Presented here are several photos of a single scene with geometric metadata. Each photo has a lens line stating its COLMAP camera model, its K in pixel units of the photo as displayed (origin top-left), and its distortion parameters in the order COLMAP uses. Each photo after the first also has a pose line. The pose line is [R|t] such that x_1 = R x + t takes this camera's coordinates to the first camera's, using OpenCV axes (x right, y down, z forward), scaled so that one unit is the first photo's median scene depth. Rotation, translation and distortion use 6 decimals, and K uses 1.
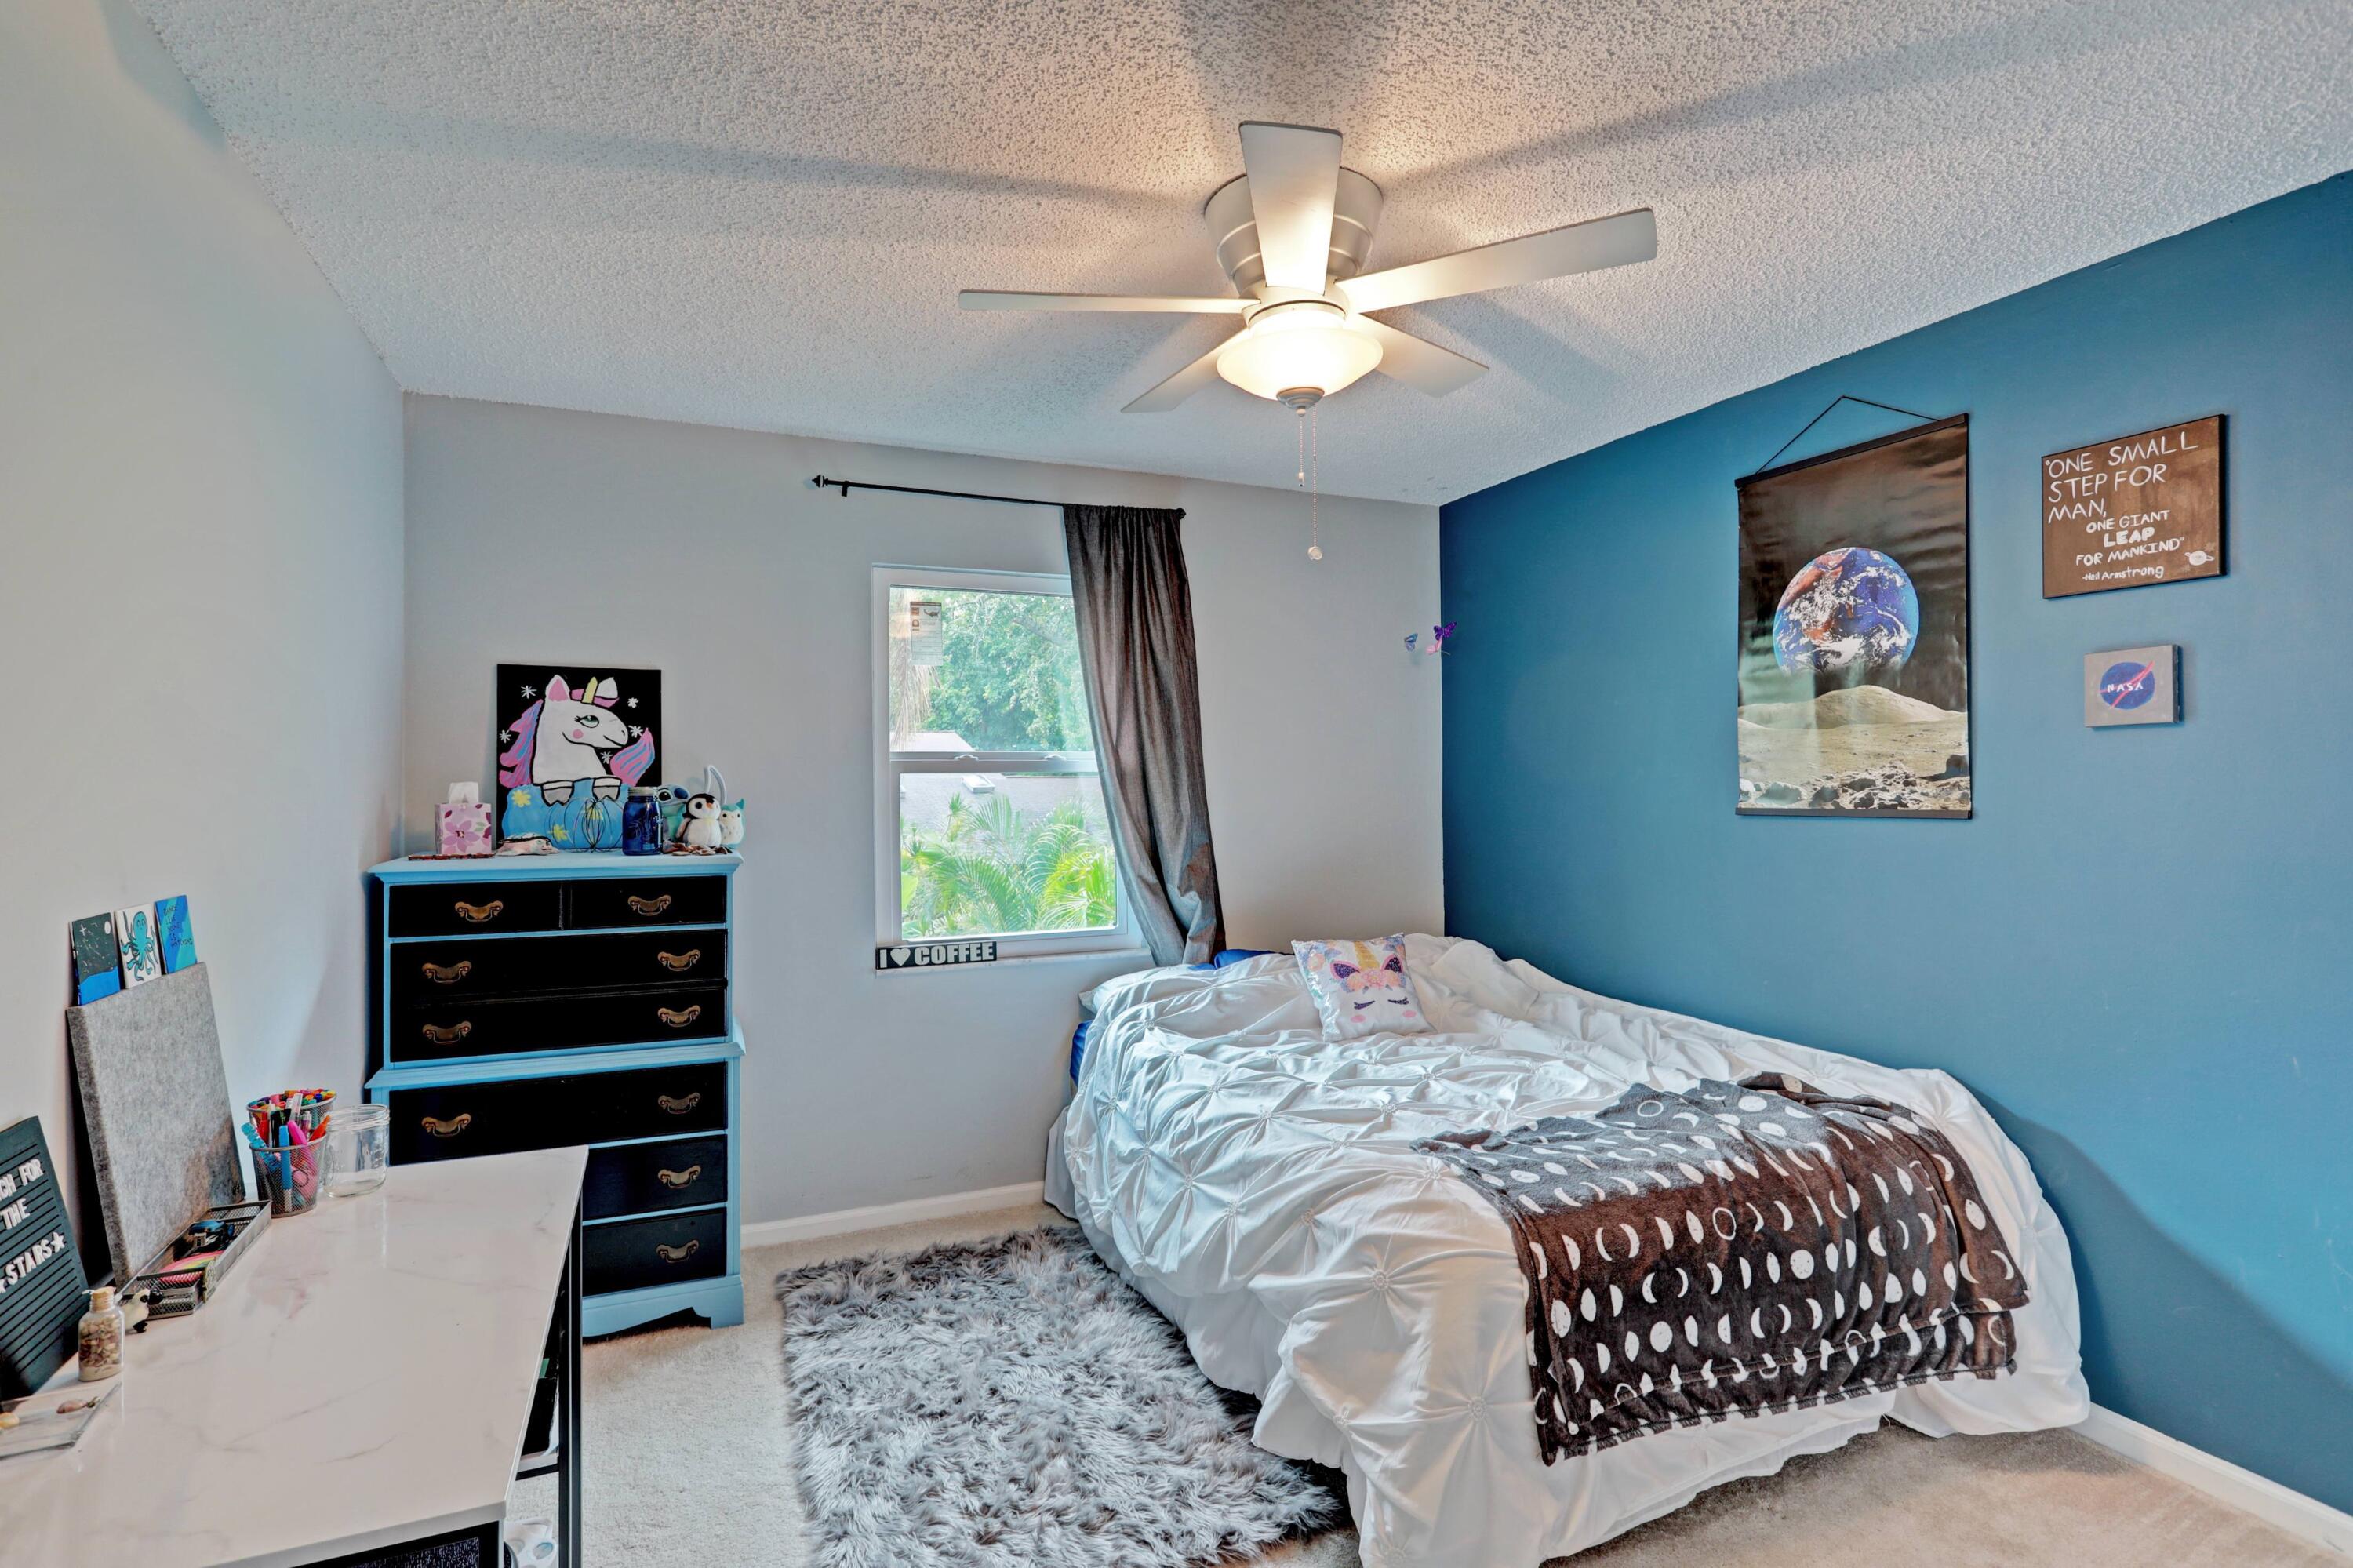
lens RADIAL K [[1111.4, 0, 1177.8], [0, 1111.4, 785.9], [0, 0, 1]] dist [-0.000717, -0.000113]
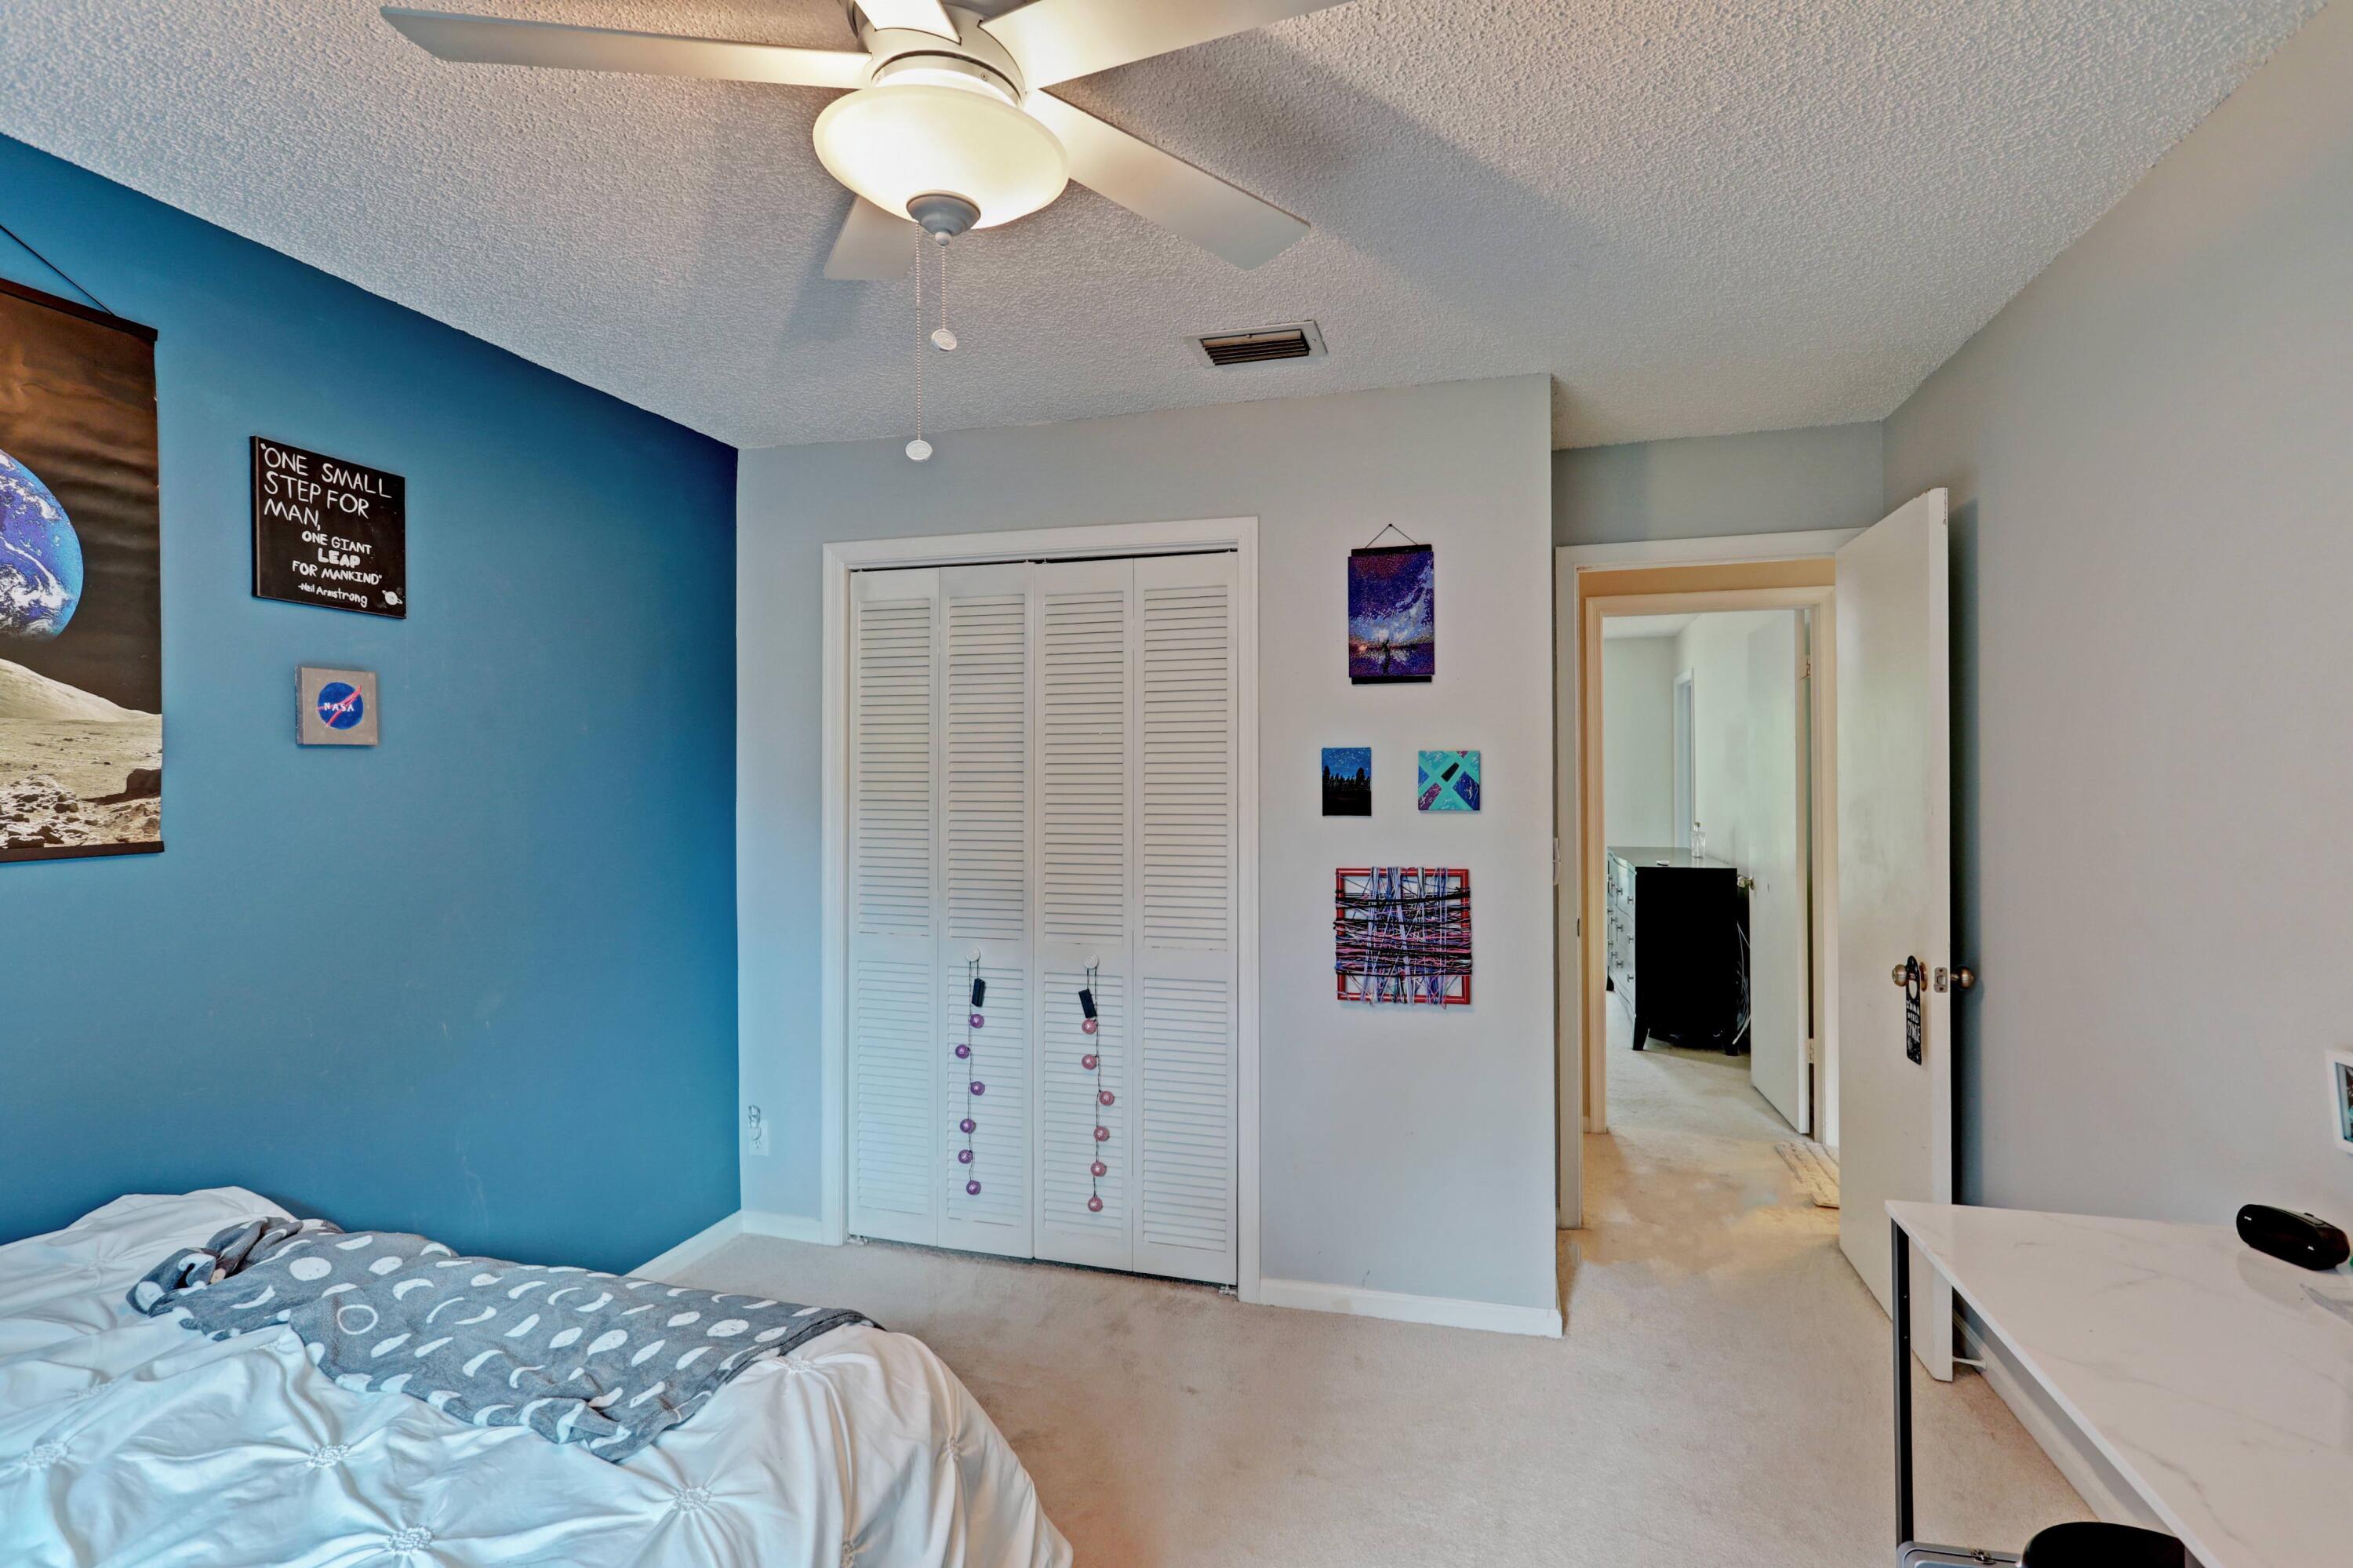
lens RADIAL K [[1111.4, 0, 1179.1], [0, 1111.4, 774.0], [0, 0, 1]] dist [-0.000717, -0.000113]
pose [[-0.761974, 0.015317, 0.647426, -0.357438], [0.014562, 0.999873, -0.006516, -0.009825], [-0.647443, 0.004462, -0.762100, 1.205203]]
